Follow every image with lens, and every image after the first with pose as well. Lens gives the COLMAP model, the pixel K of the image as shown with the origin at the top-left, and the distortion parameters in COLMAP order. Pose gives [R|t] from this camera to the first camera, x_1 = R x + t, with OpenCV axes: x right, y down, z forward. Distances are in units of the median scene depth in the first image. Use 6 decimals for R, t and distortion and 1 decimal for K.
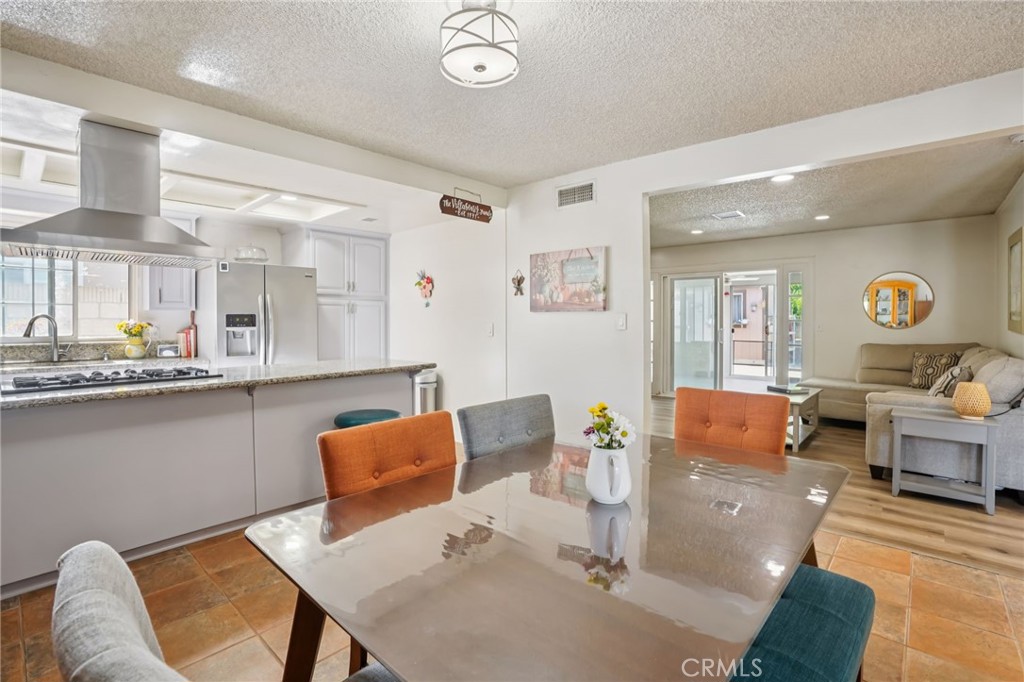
lens RADIAL K [[482.5, 0, 513.1], [0, 482.5, 326.7], [0, 0, 1]] dist [-0.050312, 0.018992]
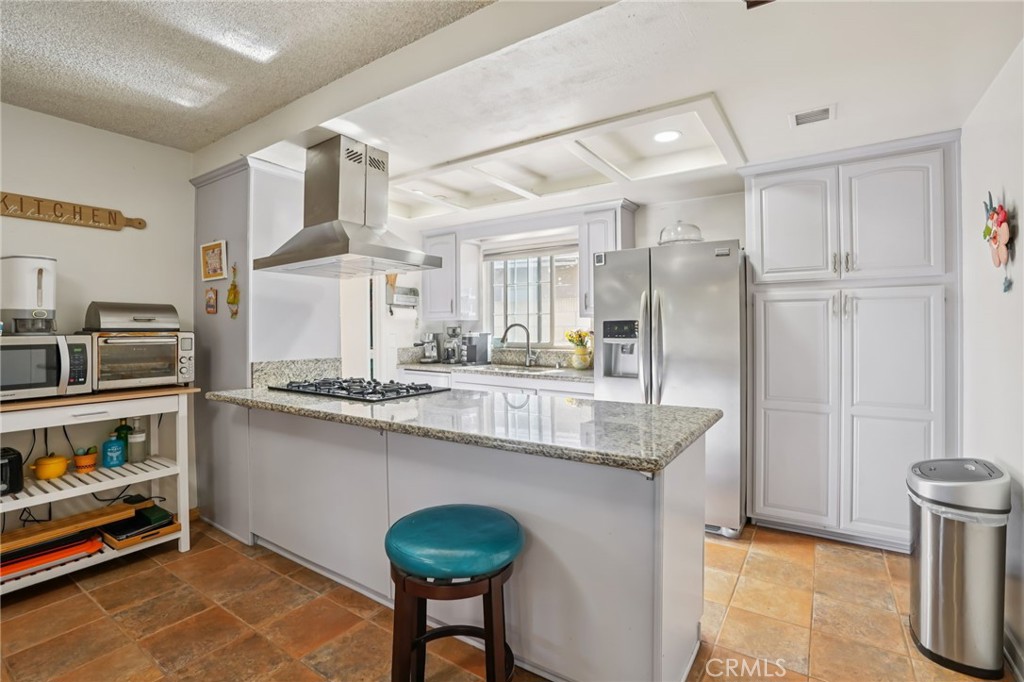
lens RADIAL K [[482.5, 0, 514.2], [0, 482.5, 331.4], [0, 0, 1]] dist [-0.050312, 0.018992]
pose [[0.140381, 0.007397, -0.990070, 0.146298], [-0.008258, 0.999946, 0.006299, -0.013779], [0.990063, 0.007292, 0.140434, 0.765723]]
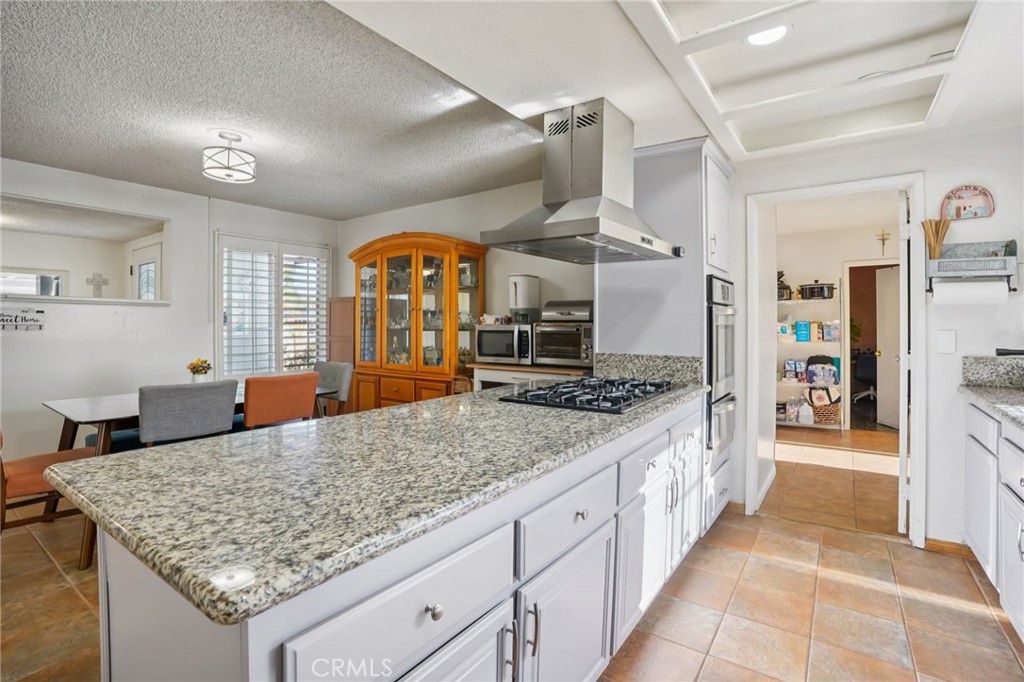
lens RADIAL K [[482.5, 0, 489.3], [0, 482.5, 323.3], [0, 0, 1]] dist [-0.050312, 0.018992]
pose [[-0.995333, 0.003514, -0.096438, -0.353846], [0.002065, 0.999883, 0.015128, -0.017323], [0.096480, 0.014859, -0.995224, 1.190637]]
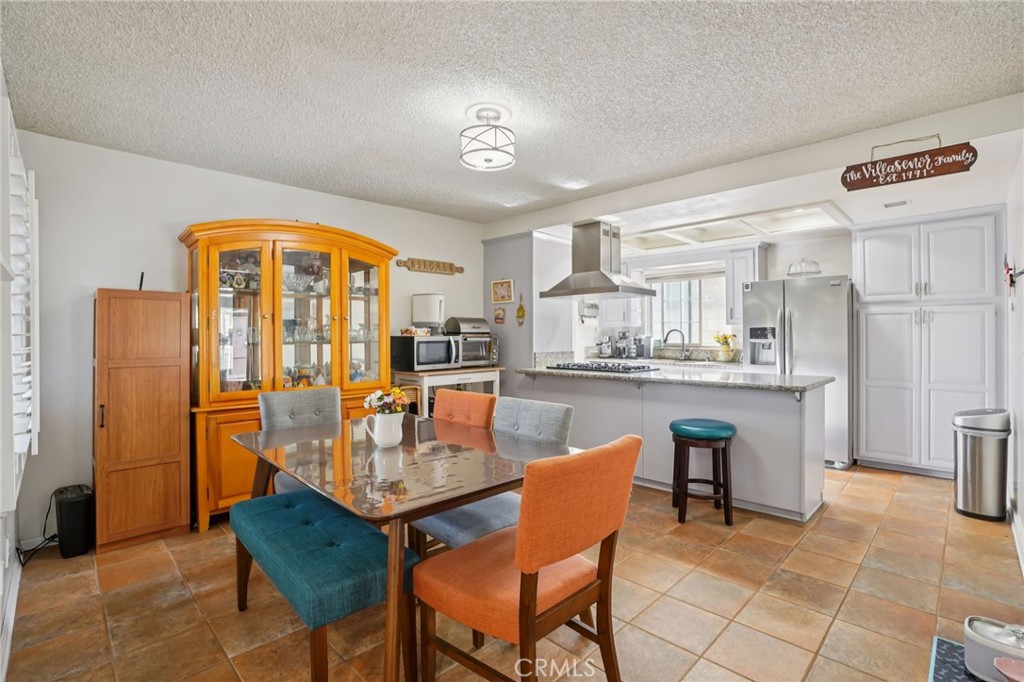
lens RADIAL K [[482.5, 0, 515.5], [0, 482.5, 335.8], [0, 0, 1]] dist [-0.050312, 0.018992]
pose [[-0.042584, 0.005823, -0.999076, 0.591156], [-0.008934, 0.999941, 0.006208, -0.008799], [0.999053, 0.009190, -0.042529, 0.491124]]
